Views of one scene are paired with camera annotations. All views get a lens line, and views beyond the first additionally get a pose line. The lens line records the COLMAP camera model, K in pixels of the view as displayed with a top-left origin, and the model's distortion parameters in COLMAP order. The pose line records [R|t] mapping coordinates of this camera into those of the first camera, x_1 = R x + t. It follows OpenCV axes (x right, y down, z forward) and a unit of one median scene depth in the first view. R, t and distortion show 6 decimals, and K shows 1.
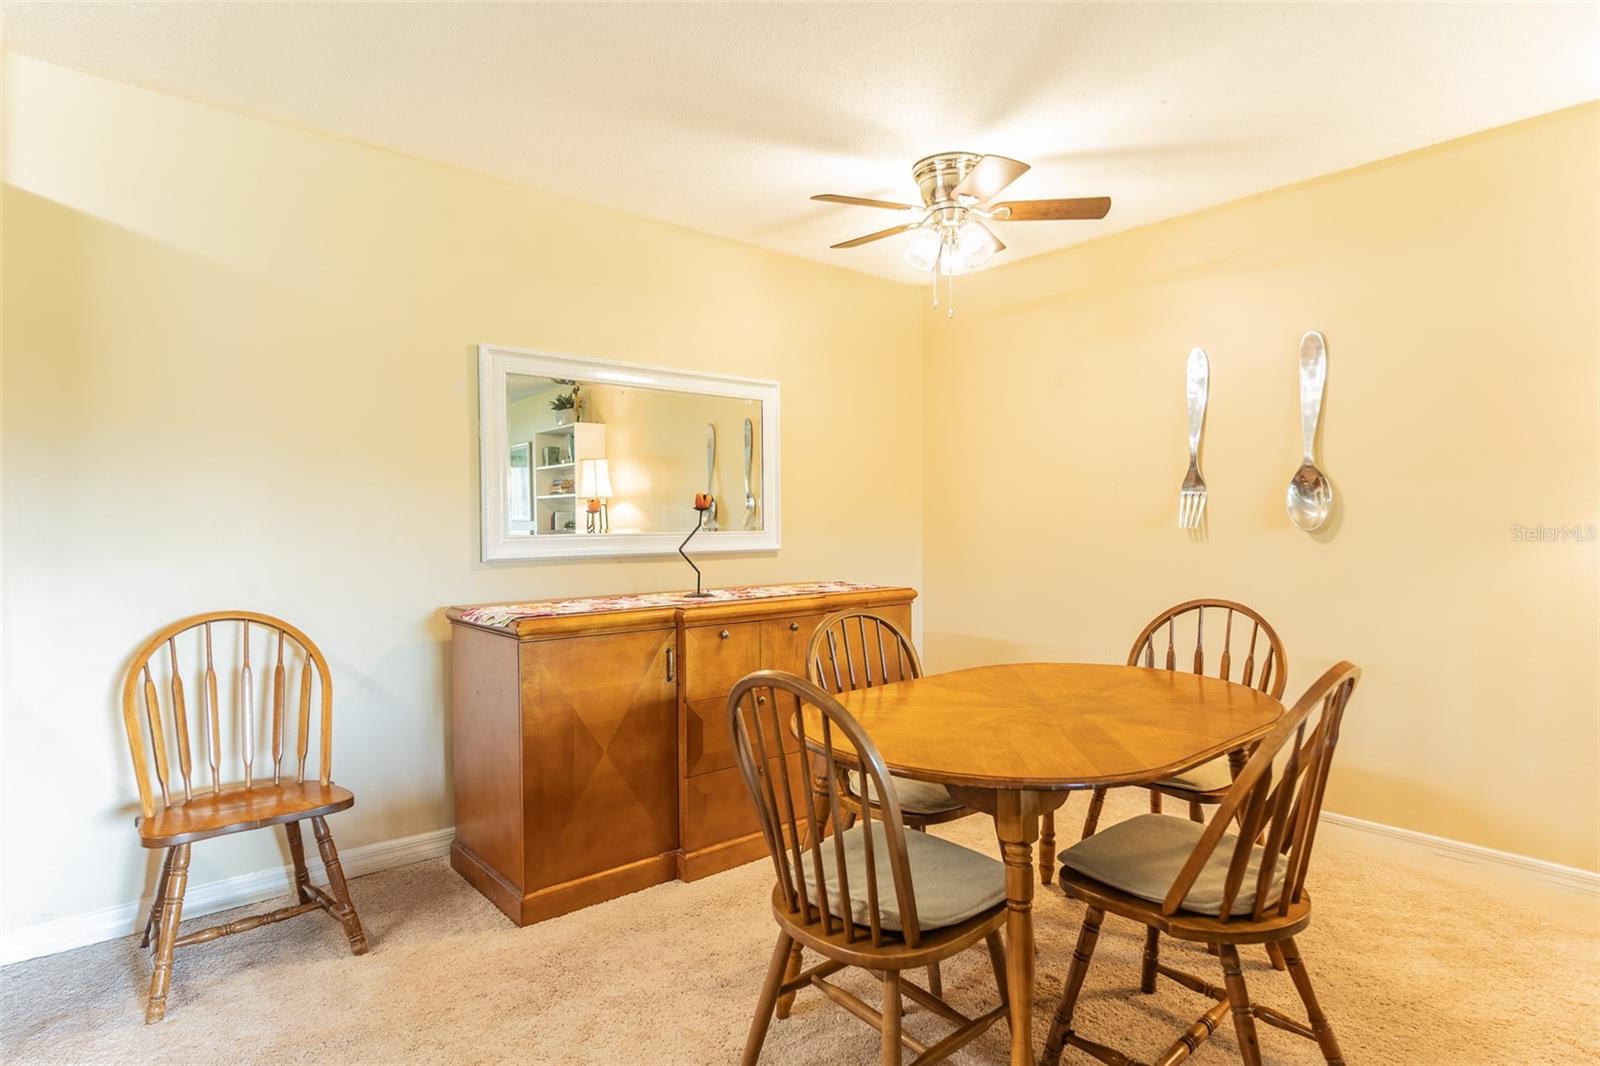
lens RADIAL K [[850.1, 0, 800.0], [0, 850.1, 533.0], [0, 0, 1]] dist [-0.000878, -0.000516]
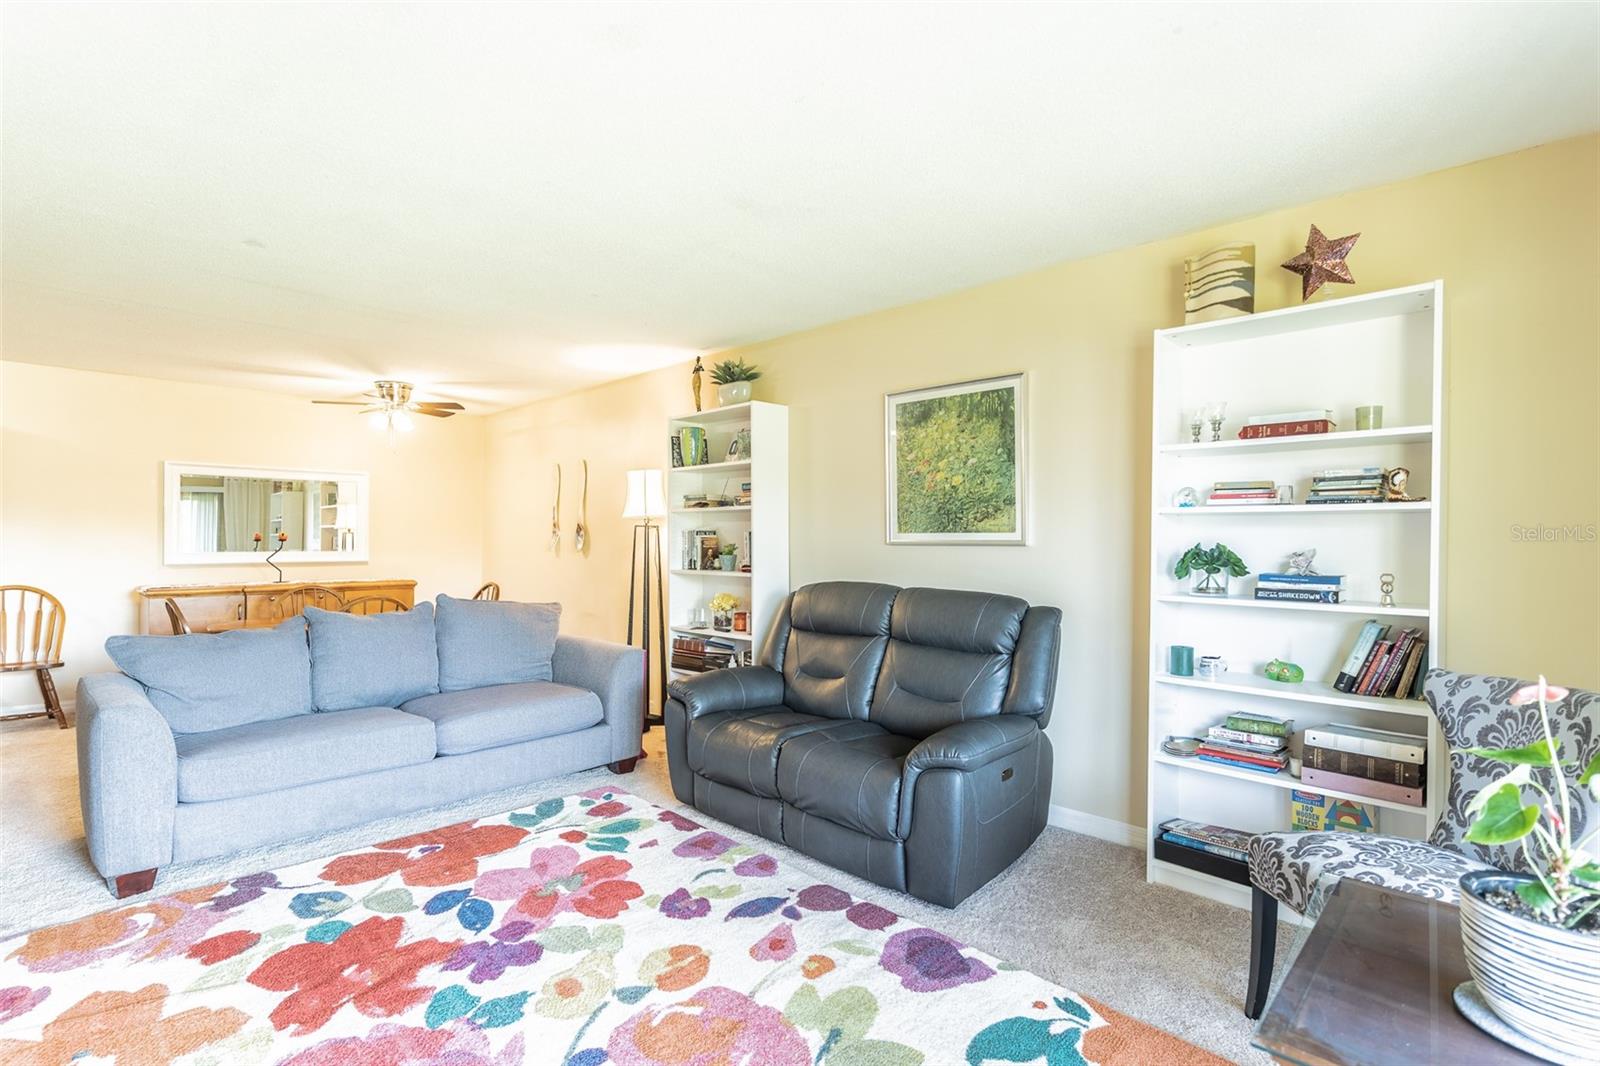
lens RADIAL K [[757.0, 0, 800.0], [0, 757.0, 533.0], [0, 0, 1]] dist [-0.003918, -0.000771]
pose [[0.995482, 0.005482, 0.094793, 1.030567], [-0.002705, 0.999564, -0.029405, 0.004942], [-0.094913, 0.029015, 0.995063, -1.012850]]
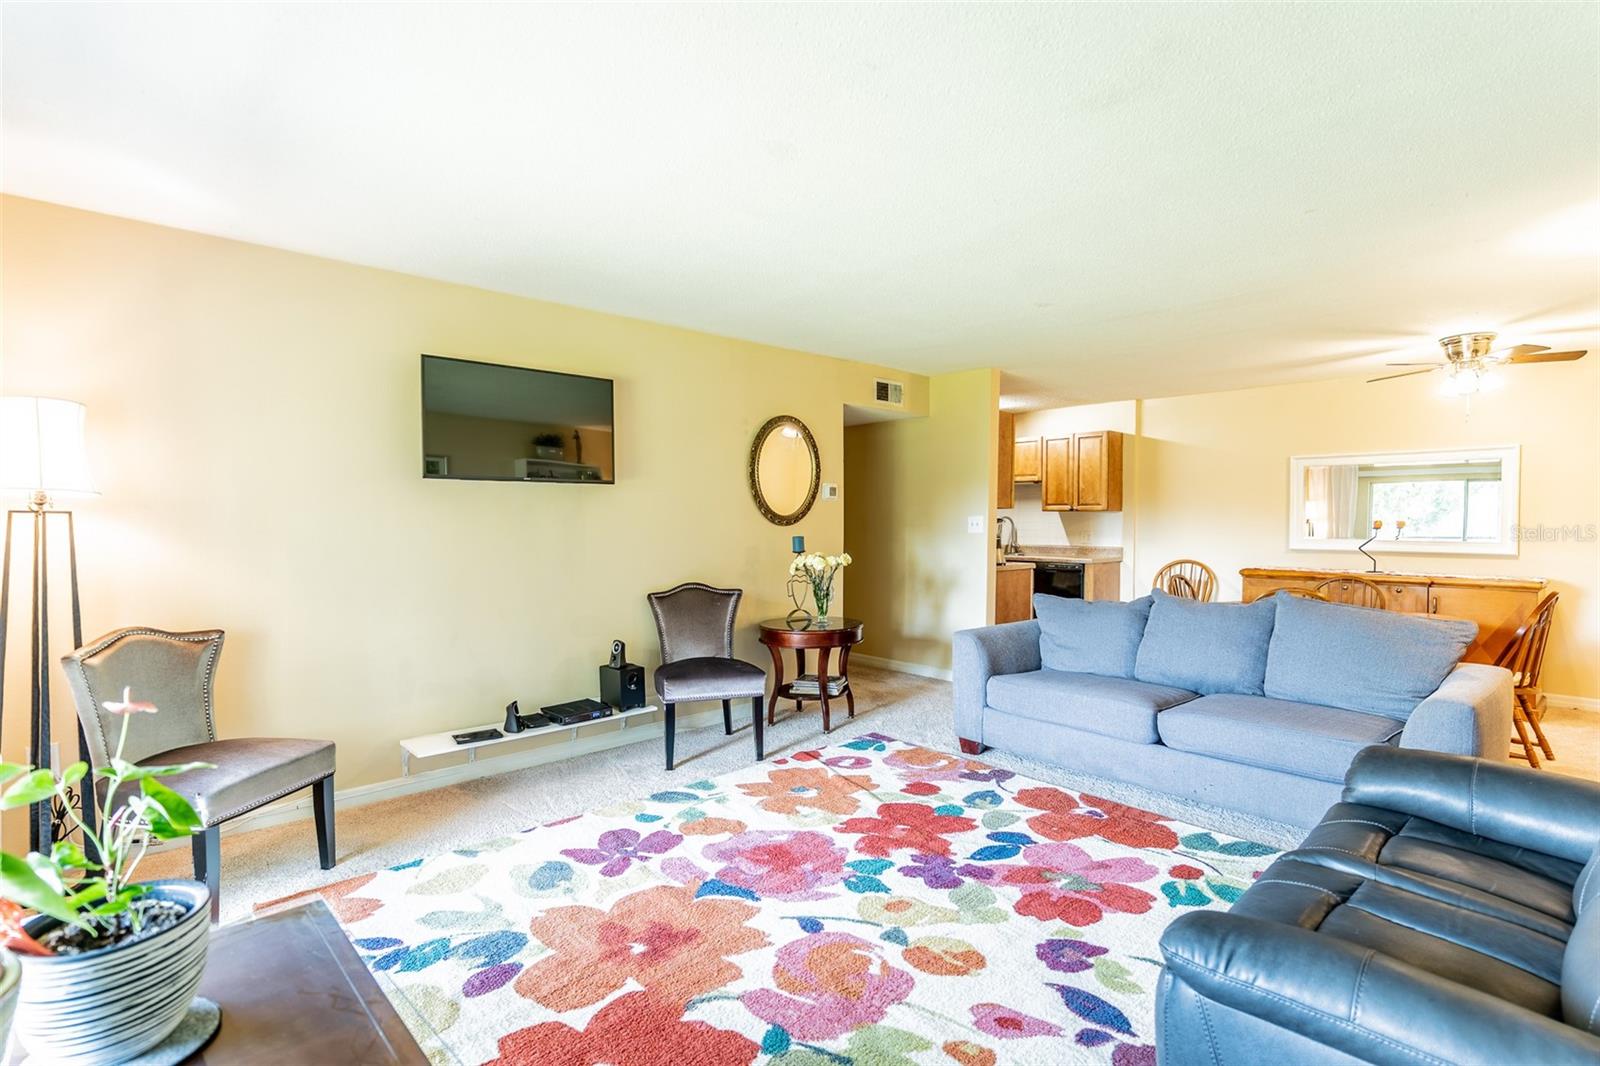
lens RADIAL K [[765.7, 0, 800.0], [0, 765.7, 533.0], [0, 0, 1]] dist [-0.000556, -0.000046]
pose [[0.045224, 0.021903, -0.998737, 1.716621], [-0.022837, 0.999521, 0.020886, -0.025165], [0.998716, 0.021864, 0.045703, -0.448156]]
